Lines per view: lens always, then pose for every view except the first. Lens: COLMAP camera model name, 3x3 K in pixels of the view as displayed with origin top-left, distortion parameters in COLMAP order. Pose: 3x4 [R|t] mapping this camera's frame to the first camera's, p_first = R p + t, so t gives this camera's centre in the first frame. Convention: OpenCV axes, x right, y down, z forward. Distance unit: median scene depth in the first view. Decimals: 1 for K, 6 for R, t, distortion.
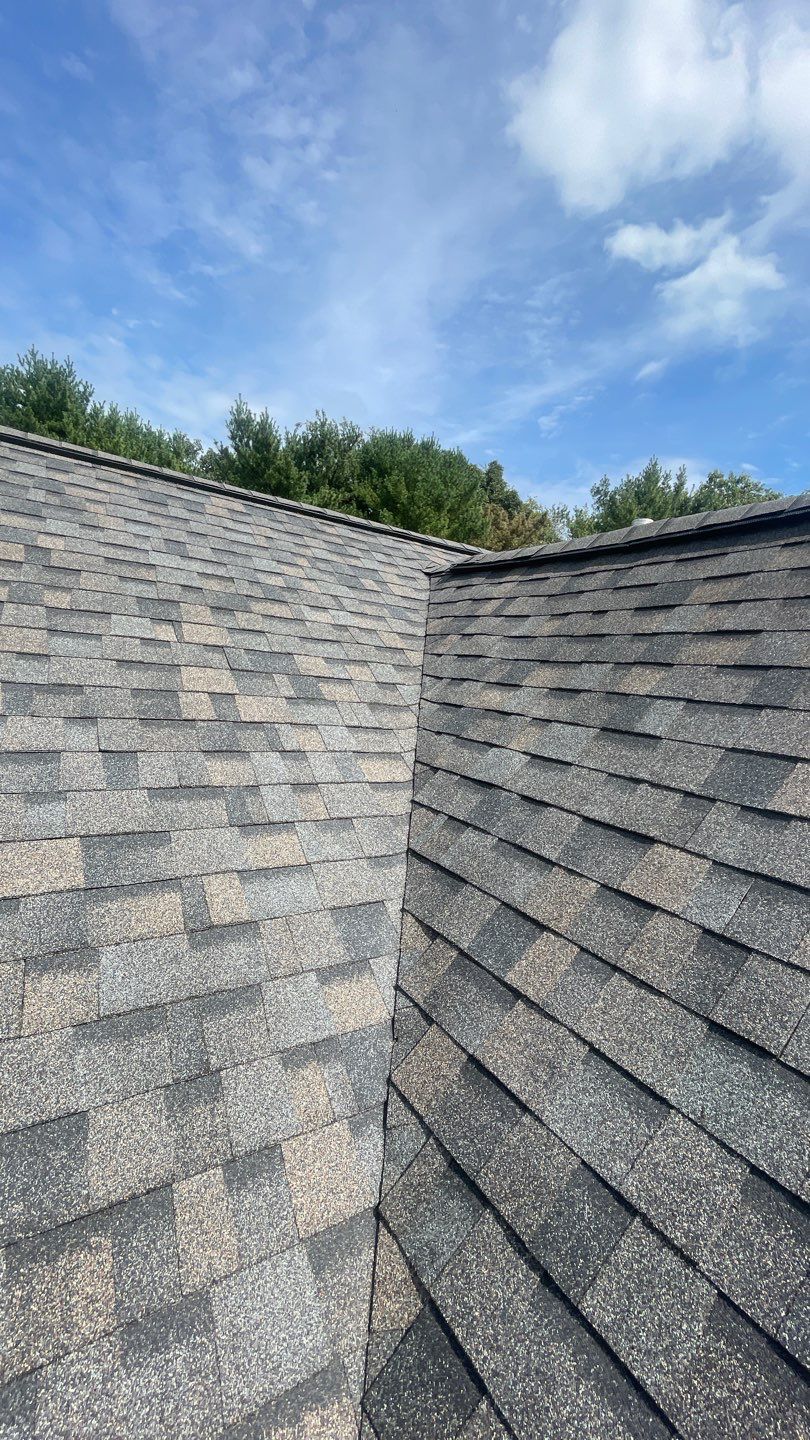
lens RADIAL K [[590.2, 0, 405.0], [0, 590.2, 720.0], [0, 0, 1]] dist [-0.002881, 0.000220]
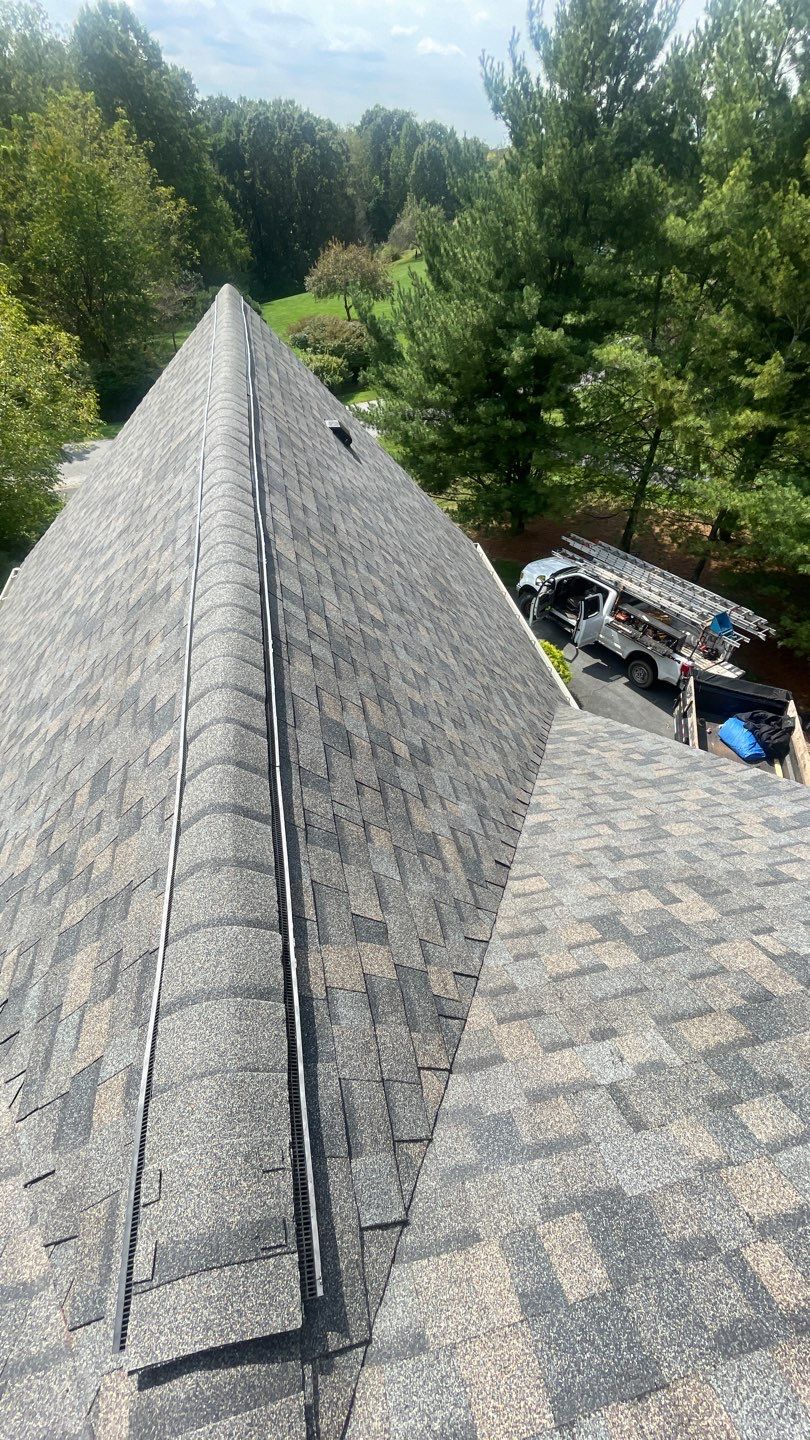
lens RADIAL K [[590.2, 0, 405.0], [0, 590.2, 720.0], [0, 0, 1]] dist [-0.002881, 0.000220]
pose [[-0.931449, -0.332024, 0.148875, 0.139764], [-0.105068, 0.637126, 0.763564, -1.052987], [-0.348374, 0.695579, -0.628336, 1.534117]]
